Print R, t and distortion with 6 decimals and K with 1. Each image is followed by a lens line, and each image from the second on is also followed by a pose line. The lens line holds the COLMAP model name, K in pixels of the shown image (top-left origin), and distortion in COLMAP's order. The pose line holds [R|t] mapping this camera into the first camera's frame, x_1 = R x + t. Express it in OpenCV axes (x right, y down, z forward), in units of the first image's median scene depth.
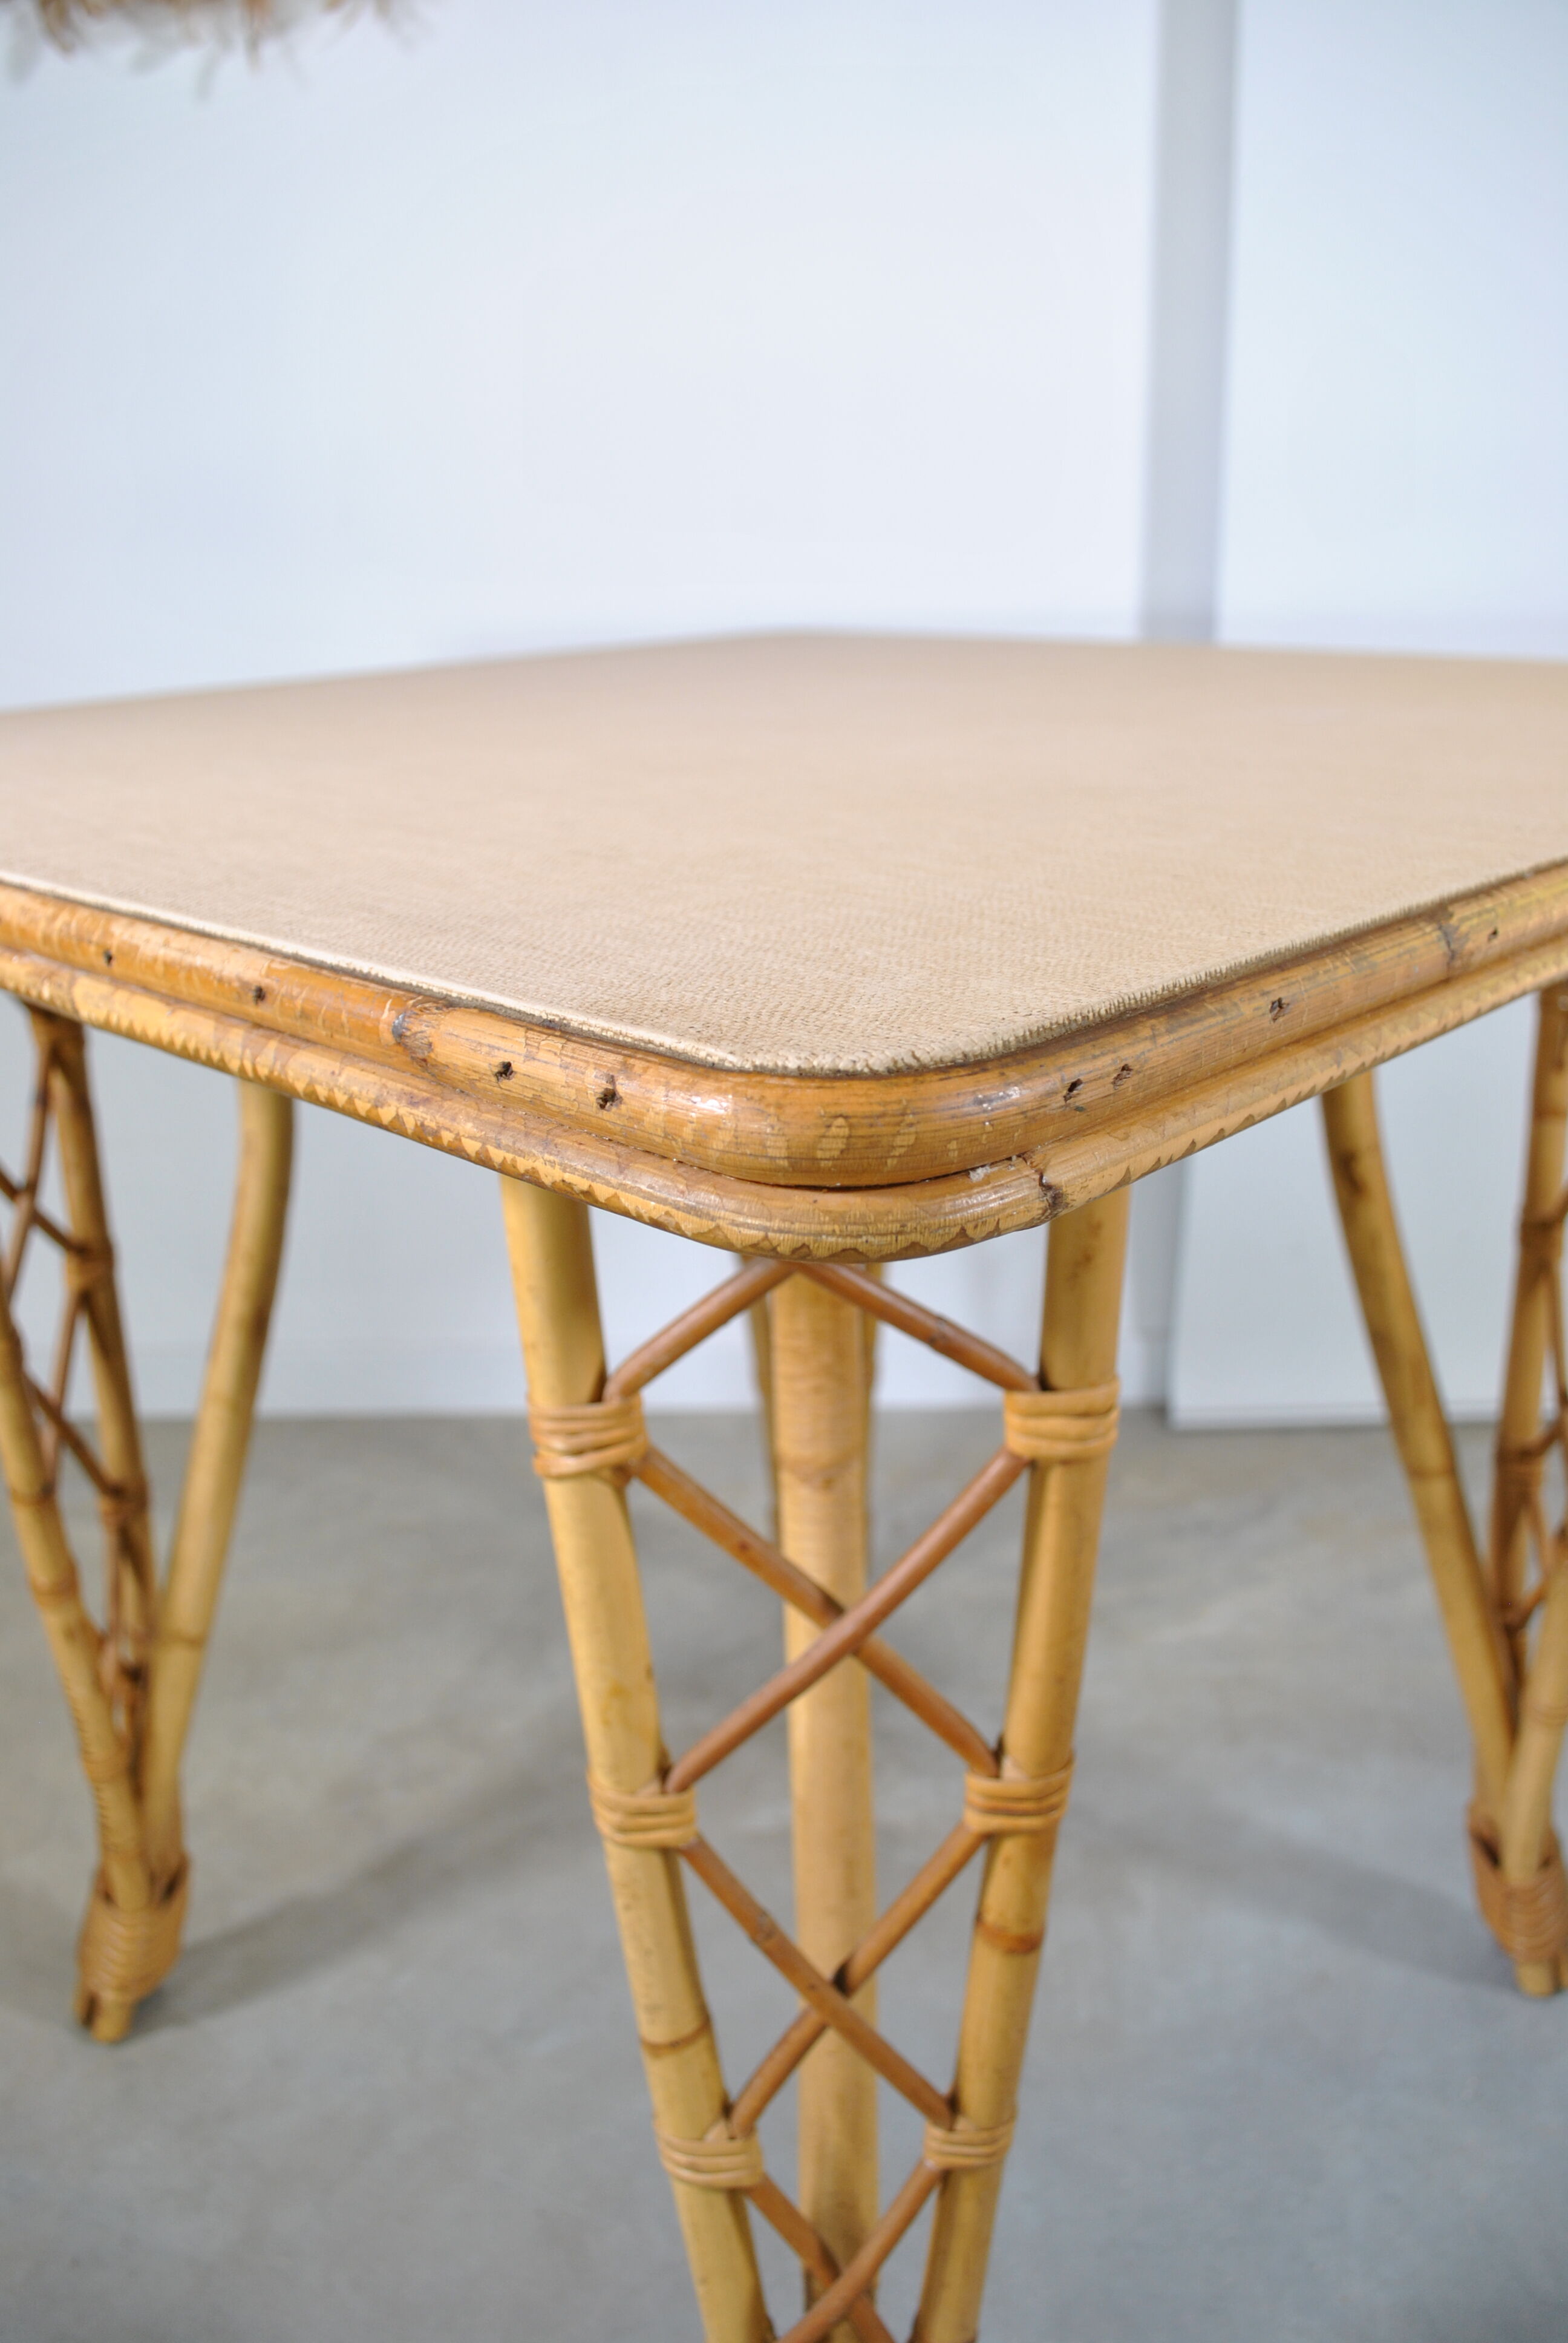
lens RADIAL K [[1812.9, 0, 773.6], [0, 1812.9, 1181.2], [0, 0, 1]] dist [-0.080487, 0.006744]
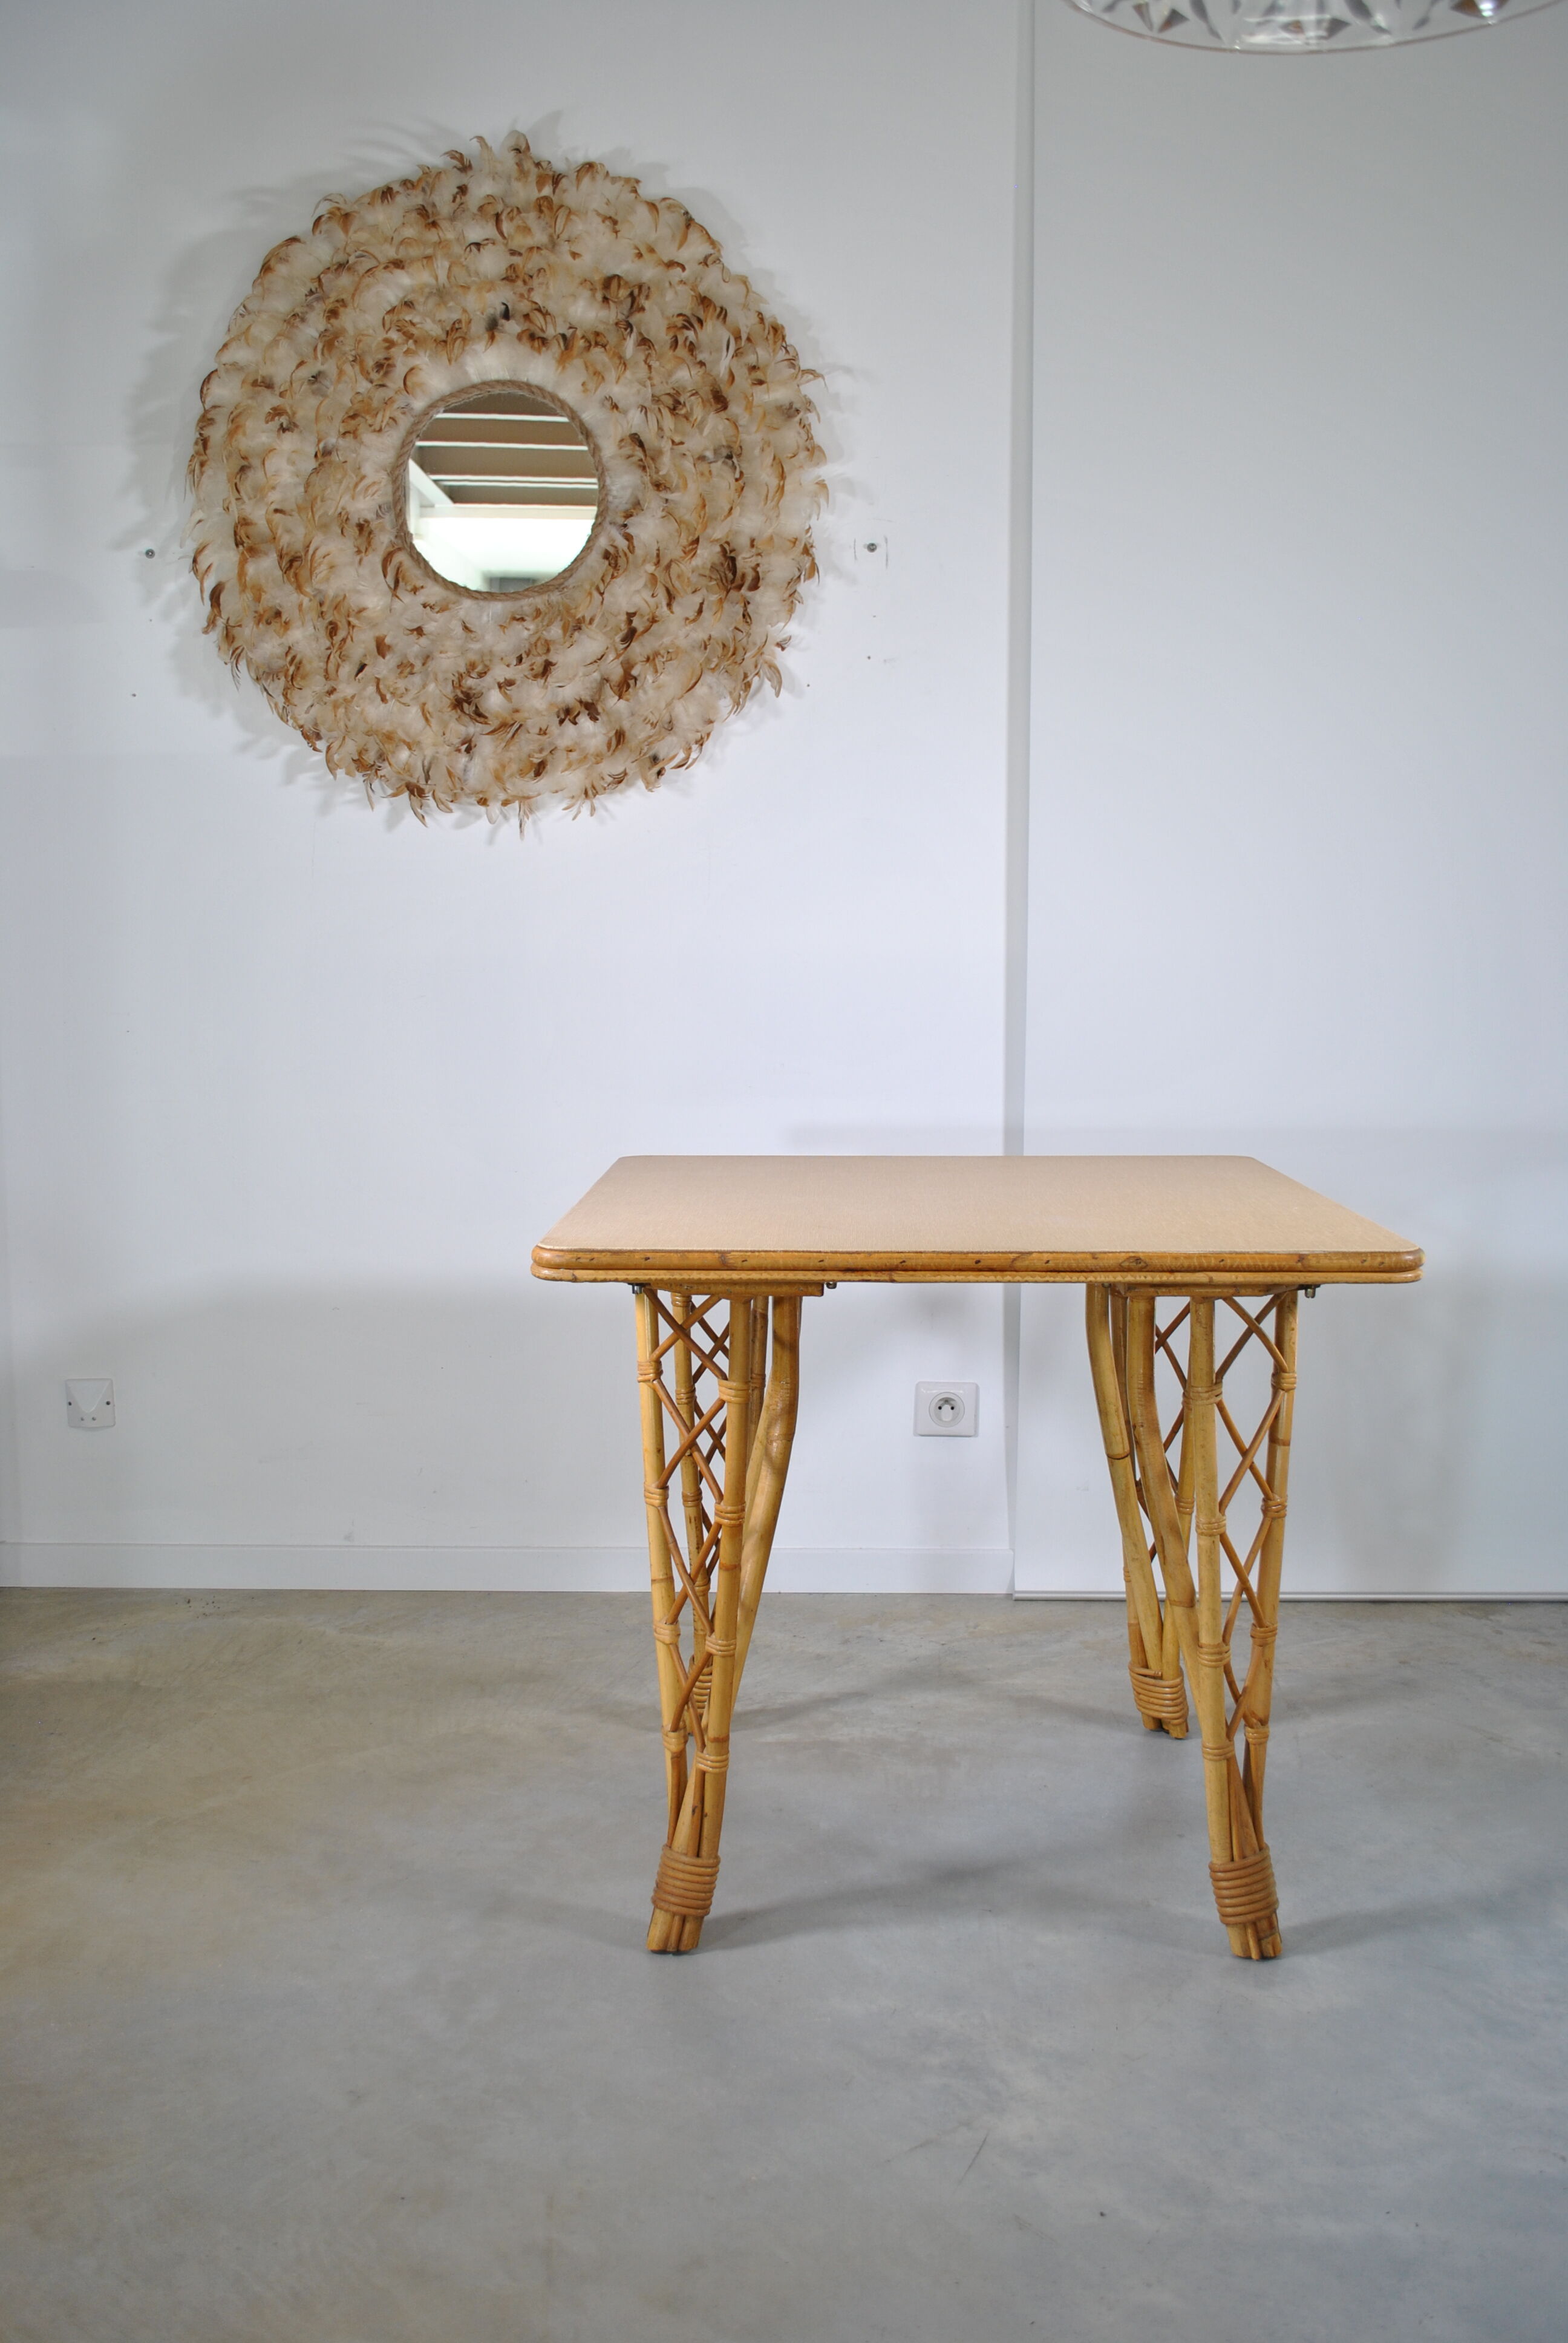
lens RADIAL K [[2025.8, 0, 778.0], [0, 2025.8, 1195.3], [0, 0, 1]] dist [-0.077211, 0.013992]
pose [[0.999499, 0.028017, 0.014740, -0.099062], [-0.023963, 0.973823, -0.226043, 0.616042], [-0.020687, 0.225577, 0.974006, -2.732404]]
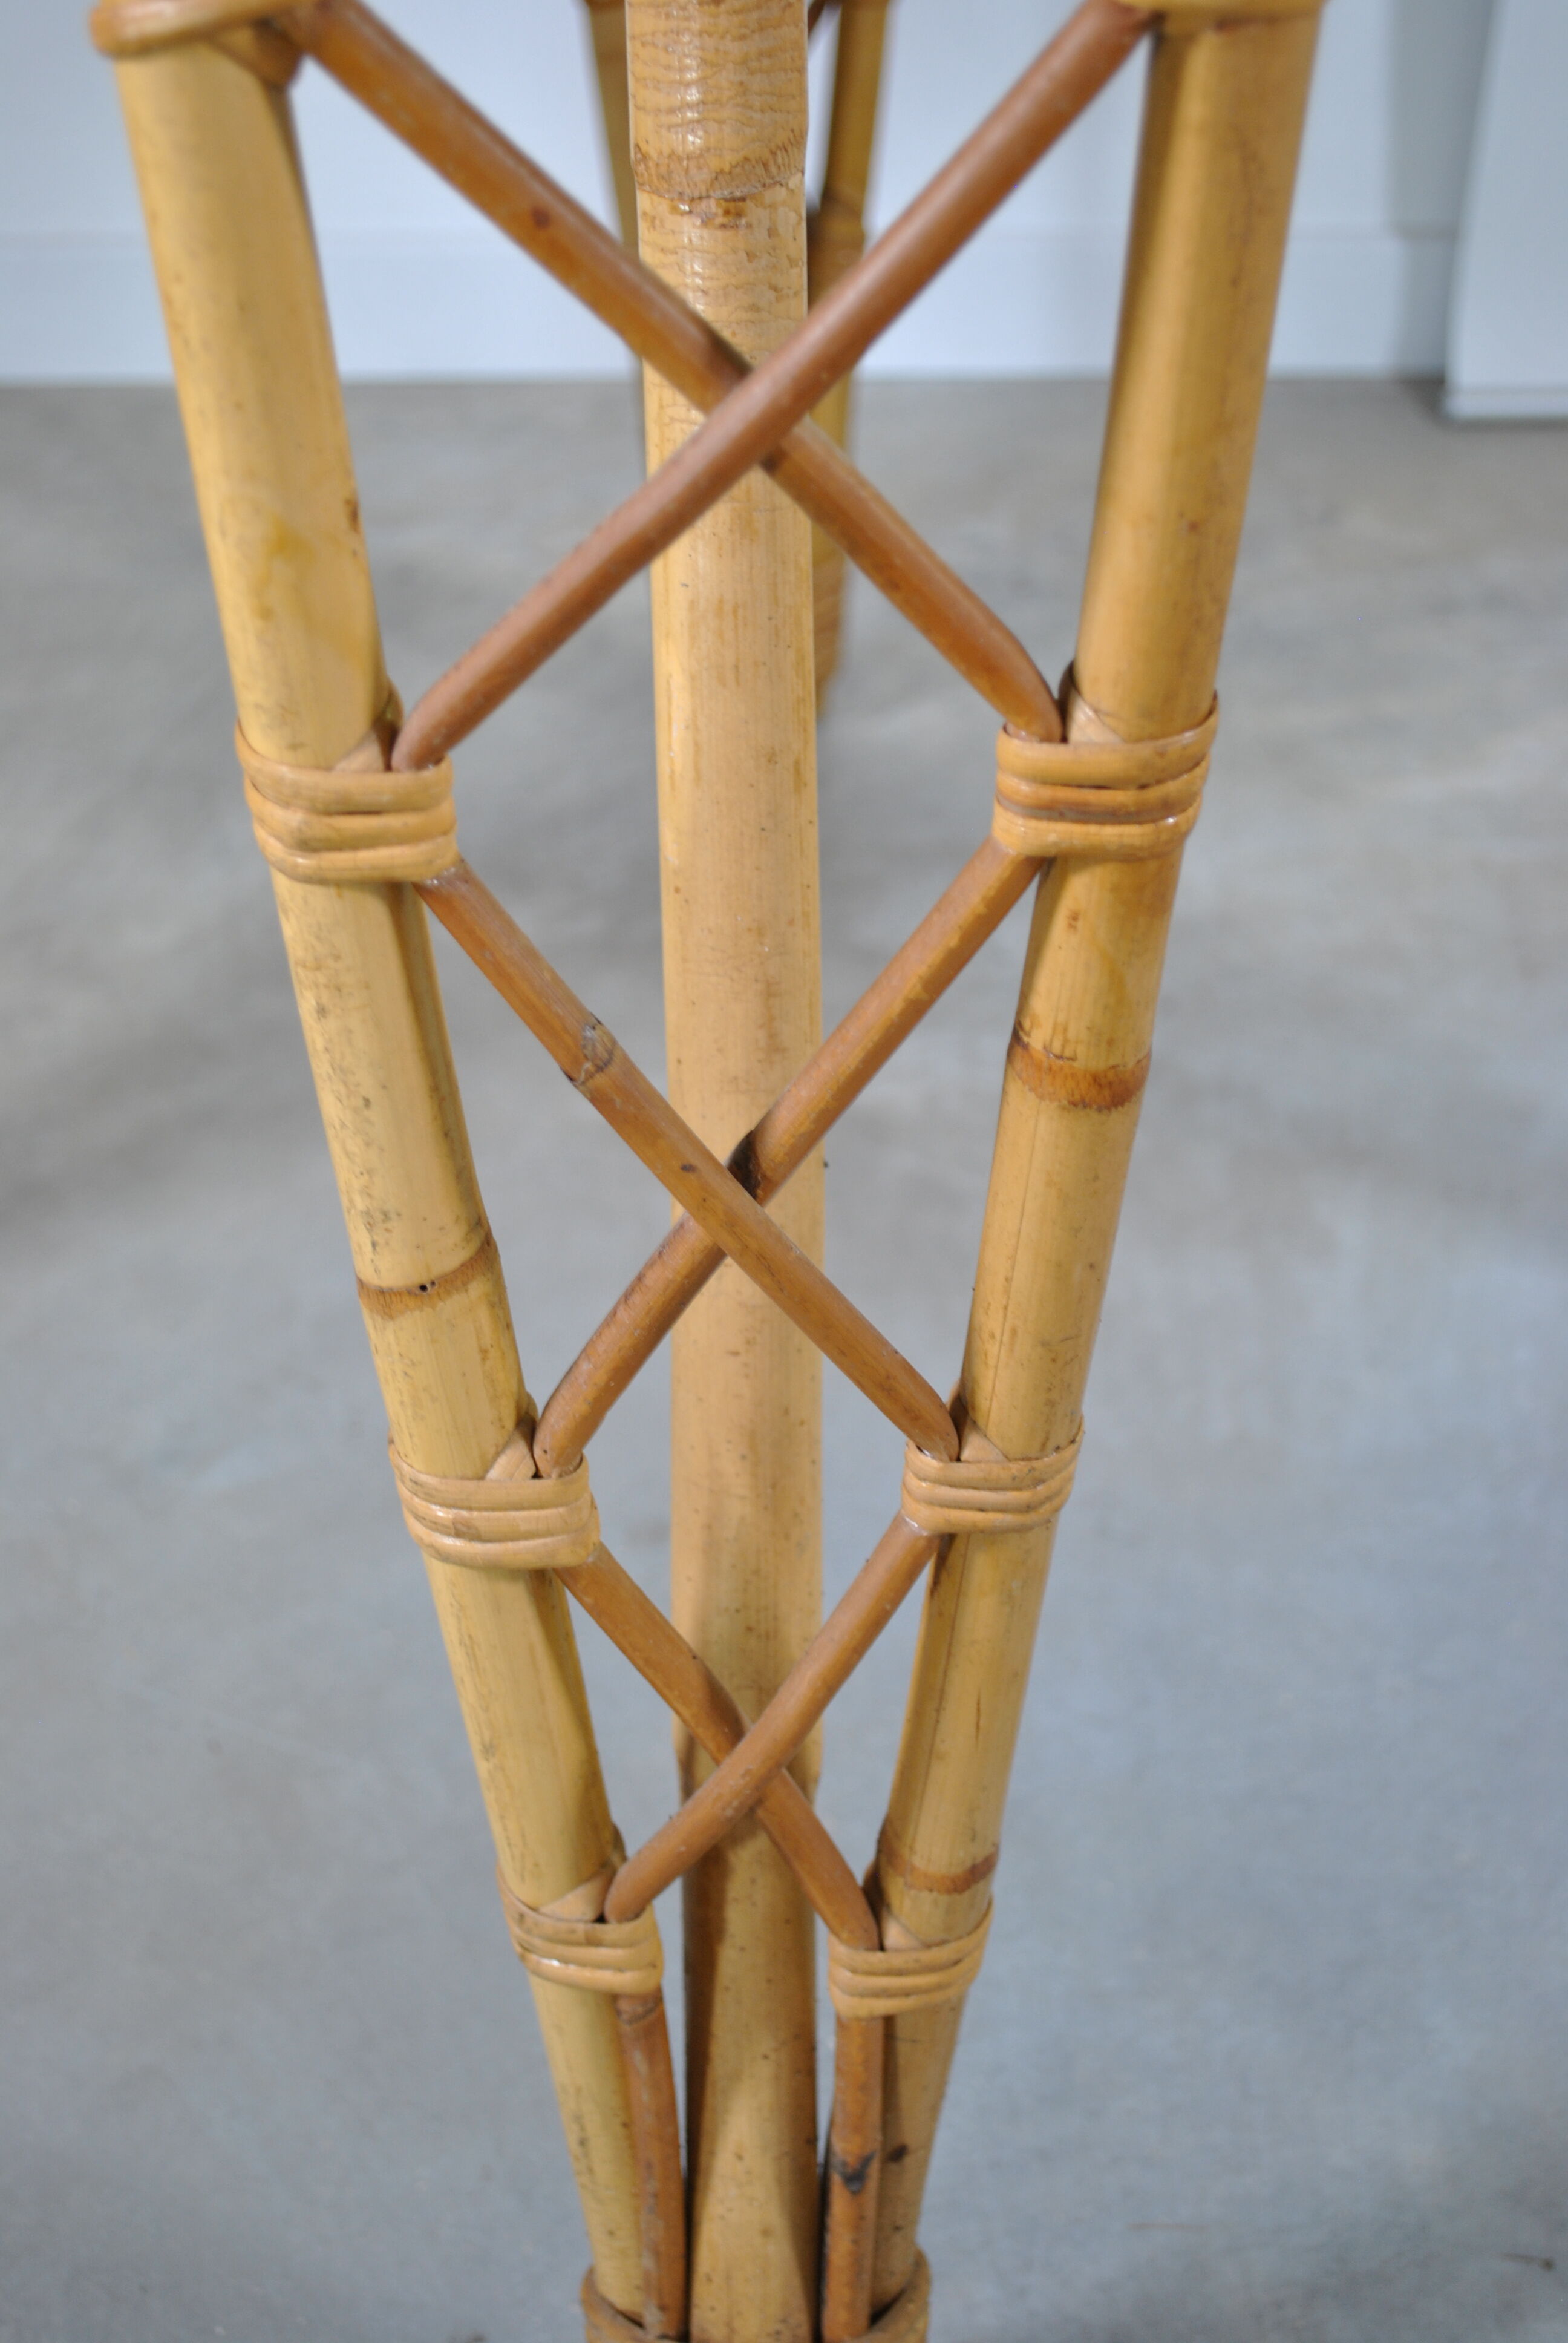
lens RADIAL K [[3444.4, 0, 784.0], [0, 3444.4, 1171.5], [0, 0, 1]] dist [-0.008386, -0.048556]
pose [[0.999556, 0.004475, 0.029456, 0.019897], [-0.013195, 0.952904, 0.302986, 0.150472], [-0.026713, -0.303240, 0.952540, 0.054758]]
